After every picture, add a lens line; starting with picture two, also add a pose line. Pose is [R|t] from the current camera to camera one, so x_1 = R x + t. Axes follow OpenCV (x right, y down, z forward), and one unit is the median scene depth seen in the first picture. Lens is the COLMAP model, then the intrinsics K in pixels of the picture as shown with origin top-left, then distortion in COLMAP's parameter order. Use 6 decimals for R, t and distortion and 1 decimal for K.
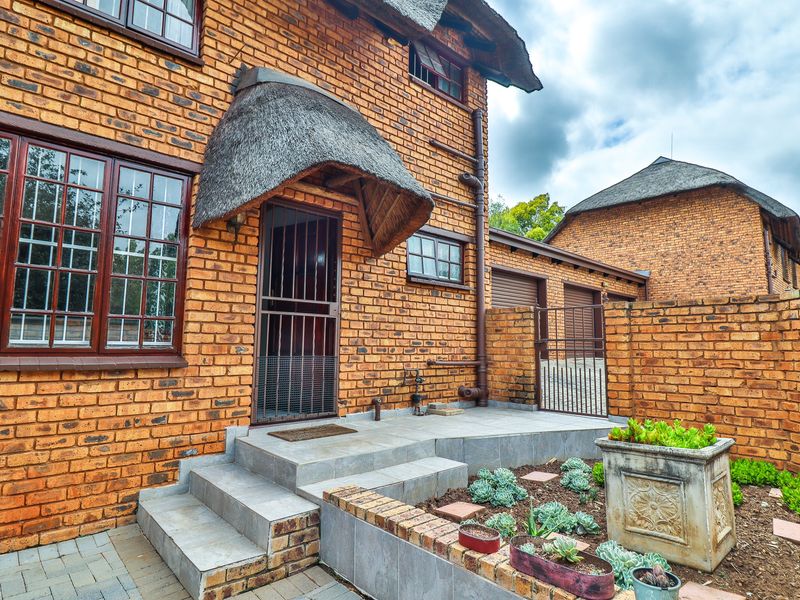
lens RADIAL K [[454.6, 0, 411.1], [0, 454.6, 290.3], [0, 0, 1]] dist [-0.004046, -0.010821]
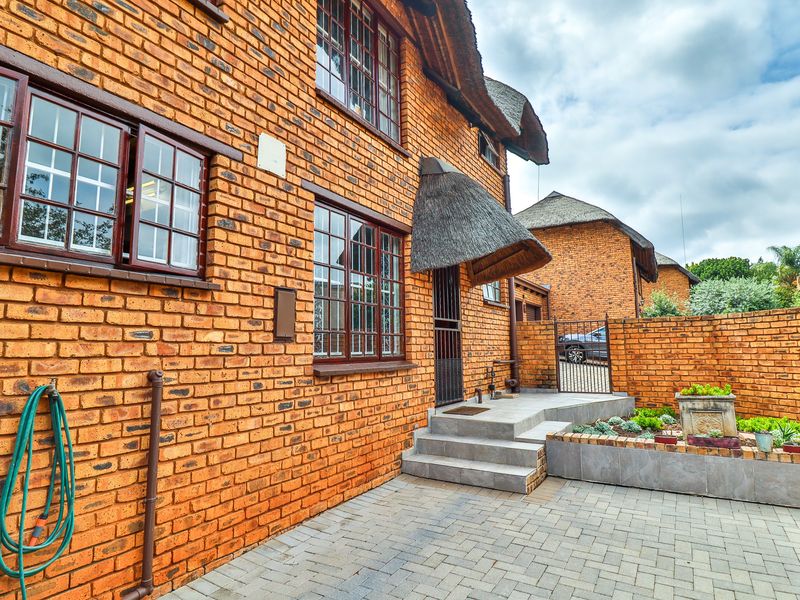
lens RADIAL K [[454.6, 0, 411.1], [0, 454.6, 290.3], [0, 0, 1]] dist [-0.004046, -0.010821]
pose [[0.960082, 0.013694, 0.279383, -0.704601], [-0.012016, 0.999898, -0.007720, -0.054209], [-0.279460, 0.004055, 0.960149, -0.314087]]
